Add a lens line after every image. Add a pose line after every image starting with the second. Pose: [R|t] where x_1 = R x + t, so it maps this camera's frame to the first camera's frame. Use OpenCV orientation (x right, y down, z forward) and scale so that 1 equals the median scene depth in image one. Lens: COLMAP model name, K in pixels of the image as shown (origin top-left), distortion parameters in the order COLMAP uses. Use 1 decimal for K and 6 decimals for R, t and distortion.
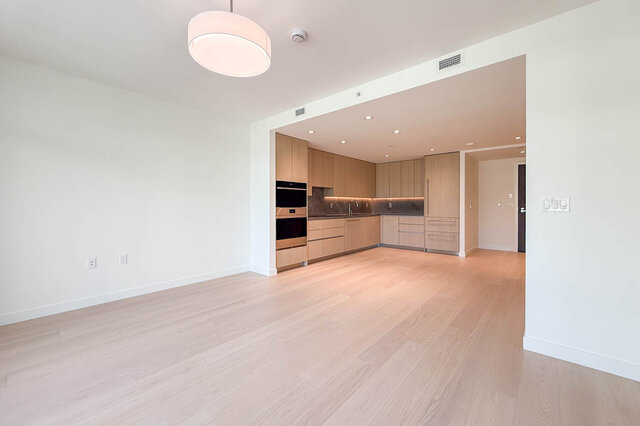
lens RADIAL K [[269.3, 0, 305.3], [0, 269.3, 205.6], [0, 0, 1]] dist [-0.002565, -0.000169]
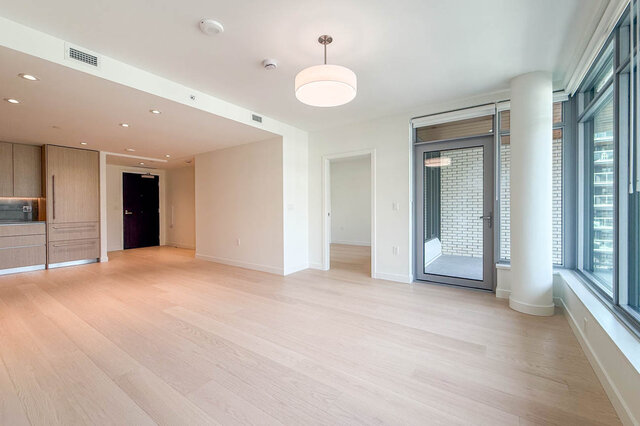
lens RADIAL K [[260.5, 0, 325.2], [0, 260.5, 210.2], [0, 0, 1]] dist [0.003199, -0.000562]
pose [[-0.151572, -0.010535, 0.988390, -0.440405], [0.005860, 0.999916, 0.011556, -0.000170], [-0.988429, 0.007543, -0.151498, 0.344527]]
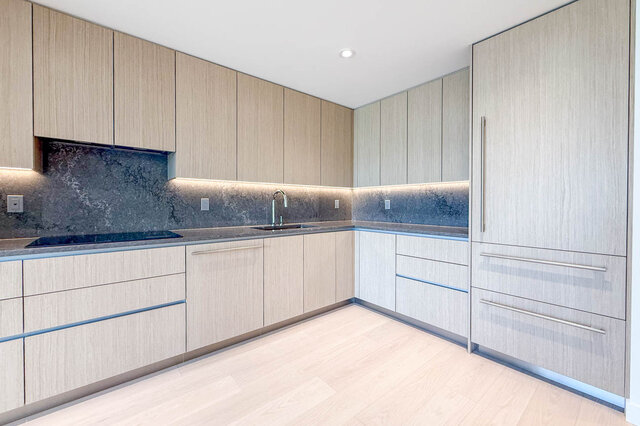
lens RADIAL K [[260.5, 0, 306.7], [0, 260.5, 207.3], [0, 0, 1]] dist [0.003199, -0.000562]
pose [[0.985949, 0.002759, -0.167026, 0.321729], [-0.001621, 0.999975, 0.006951, 0.001166], [0.167041, -0.006582, 0.985928, 0.705602]]
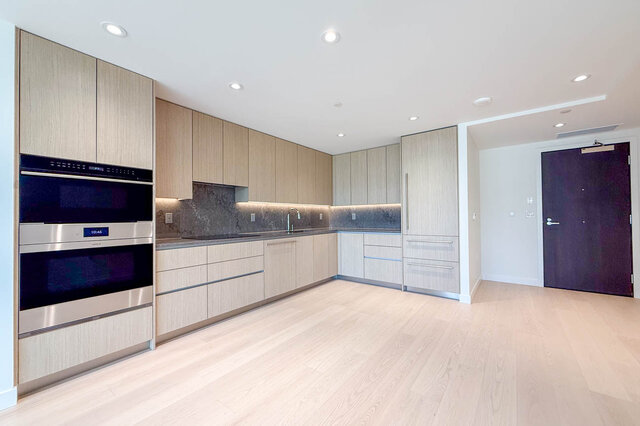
lens RADIAL K [[260.5, 0, 310.7], [0, 260.5, 213.5], [0, 0, 1]] dist [0.003199, -0.000562]
pose [[0.997419, -0.007468, 0.071412, 0.198143], [0.008639, 0.999833, -0.016097, 0.001279], [-0.071280, 0.016672, 0.997317, 0.433784]]
